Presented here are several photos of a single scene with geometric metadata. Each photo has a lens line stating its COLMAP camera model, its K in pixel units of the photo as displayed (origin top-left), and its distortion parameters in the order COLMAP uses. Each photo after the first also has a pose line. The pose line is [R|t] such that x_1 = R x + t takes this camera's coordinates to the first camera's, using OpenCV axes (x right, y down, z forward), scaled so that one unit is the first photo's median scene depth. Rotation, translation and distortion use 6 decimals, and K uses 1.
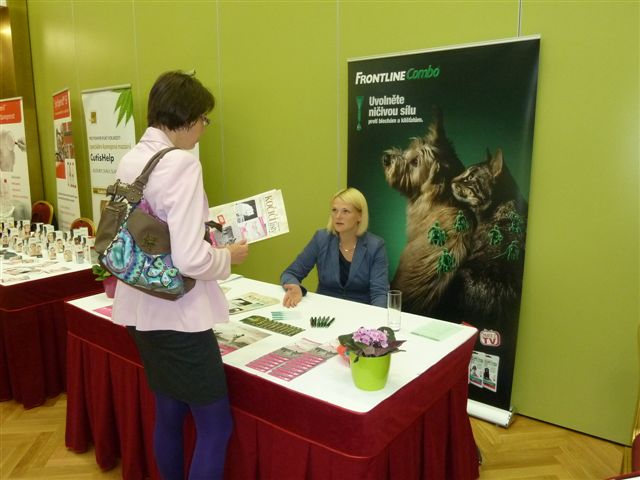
lens RADIAL K [[511.9, 0, 317.2], [0, 511.9, 241.6], [0, 0, 1]] dist [-0.010608, -0.013998]
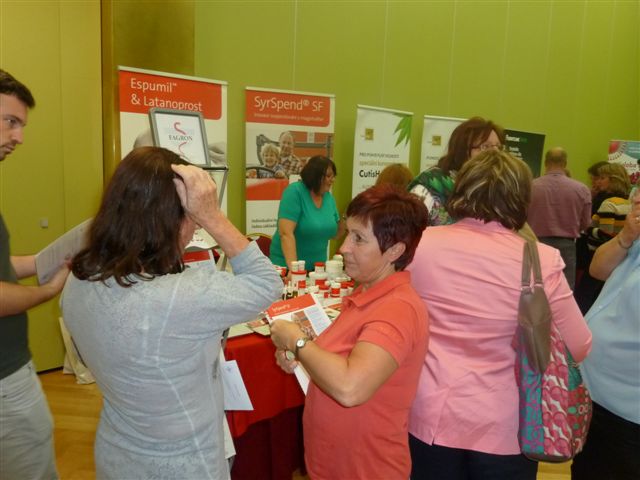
lens RADIAL K [[511.9, 0, 320.4], [0, 511.9, 241.6], [0, 0, 1]] dist [-0.010608, -0.013998]
pose [[0.179908, -0.136195, 0.974209, -2.228627], [0.152438, 0.982265, 0.109170, -0.241586], [-0.971800, 0.128866, 0.197479, 1.391730]]
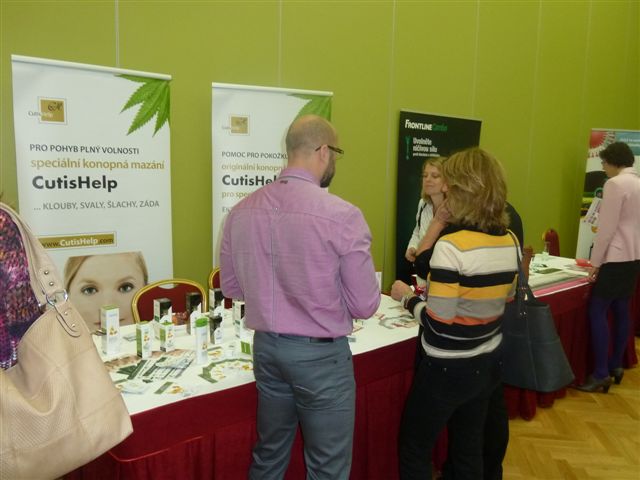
lens RADIAL K [[511.9, 0, 318.7], [0, 511.9, 236.5], [0, 0, 1]] dist [-0.010608, -0.013998]
pose [[0.243259, -0.118517, 0.962694, -1.387009], [0.158787, 0.983983, 0.081015, -0.163107], [-0.956876, 0.133156, 0.258182, 0.904186]]
